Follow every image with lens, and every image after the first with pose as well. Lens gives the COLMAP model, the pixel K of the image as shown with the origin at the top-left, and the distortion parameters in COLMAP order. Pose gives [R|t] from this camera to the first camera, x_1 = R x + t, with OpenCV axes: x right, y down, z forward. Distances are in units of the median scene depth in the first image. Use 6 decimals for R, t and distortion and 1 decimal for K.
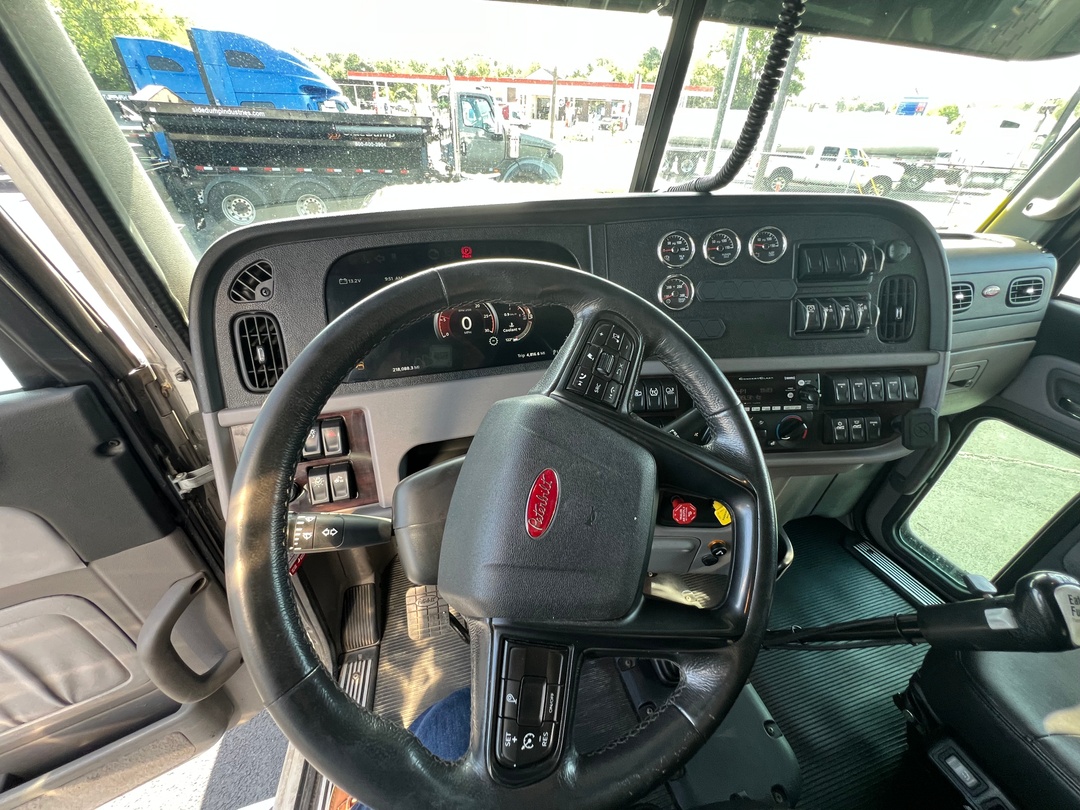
lens RADIAL K [[435.7, 0, 540.0], [0, 435.7, 405.0], [0, 0, 1]] dist [0.001393, 0.000641]
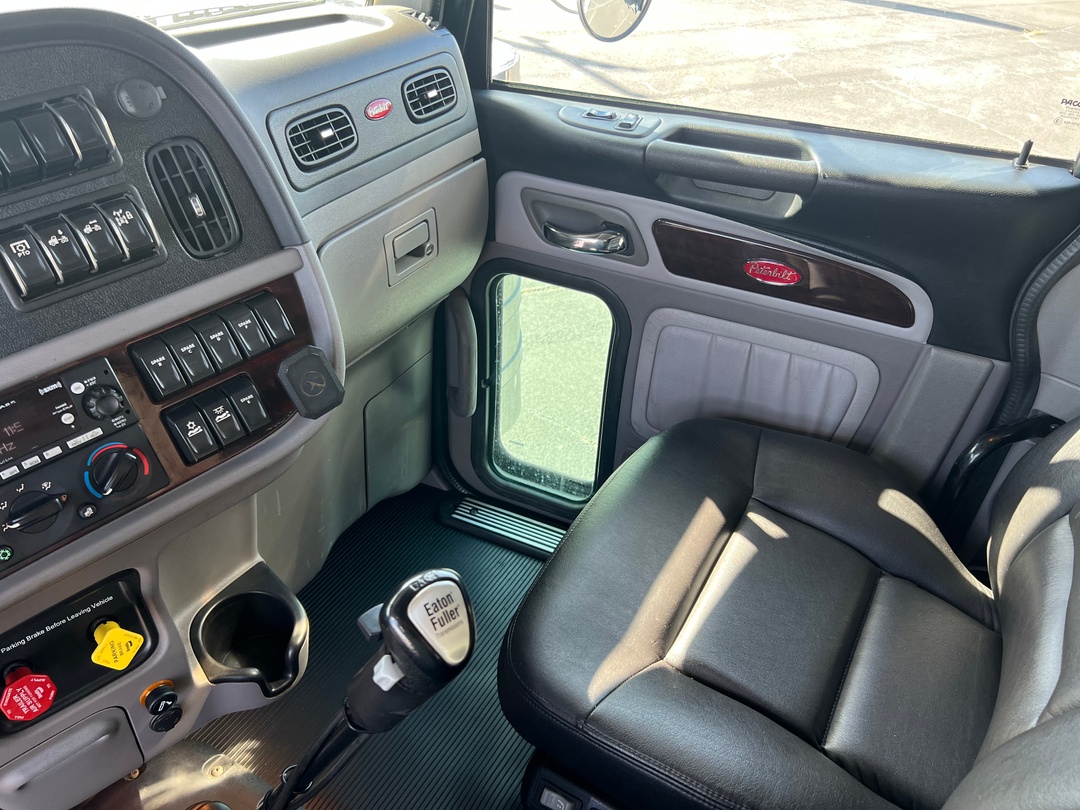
lens RADIAL K [[817.7, 0, 537.0], [0, 817.7, 400.1], [0, 0, 1]] dist [0.035619, -0.054647]
pose [[0.737084, -0.408833, 0.538110, 0.466697], [0.362831, 0.911166, 0.195271, -0.030313], [-0.570141, 0.051311, 0.819943, -0.102108]]
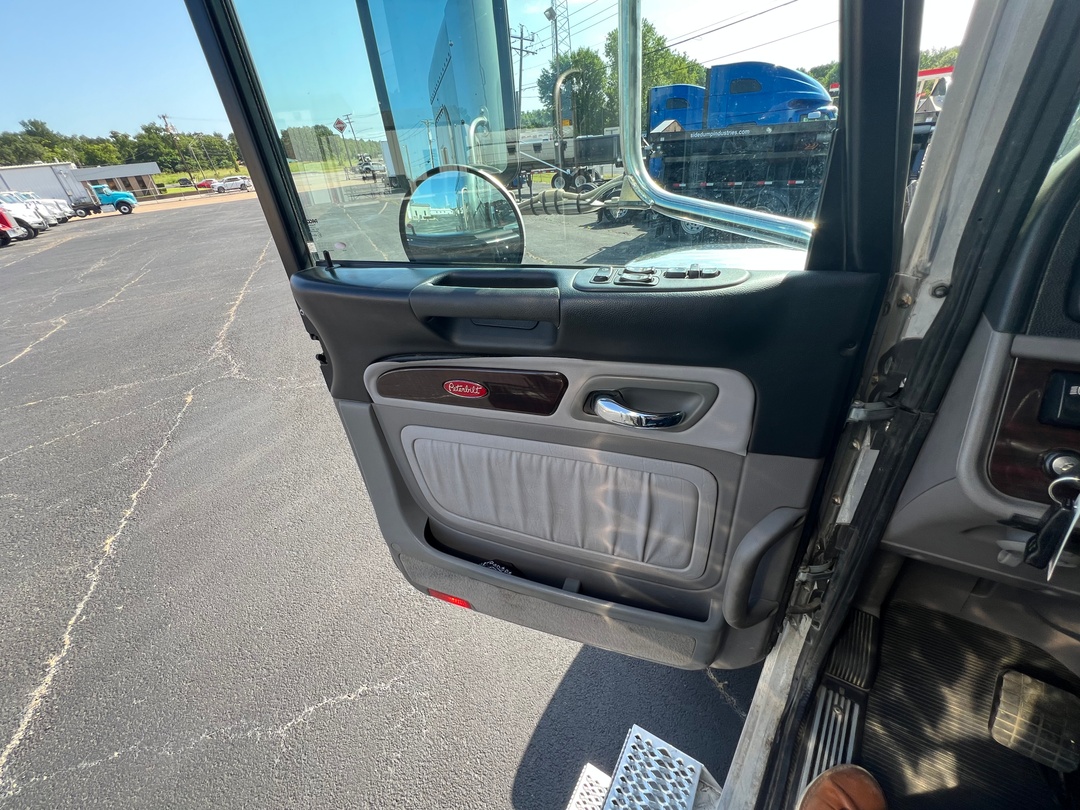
lens RADIAL K [[435.7, 0, 540.0], [0, 435.7, 405.0], [0, 0, 1]] dist [0.001393, 0.000641]
pose [[0.660521, 0.306089, -0.685581, -0.566446], [-0.328137, 0.938989, 0.103085, 0.256038], [0.675306, 0.156875, 0.720661, -0.081924]]
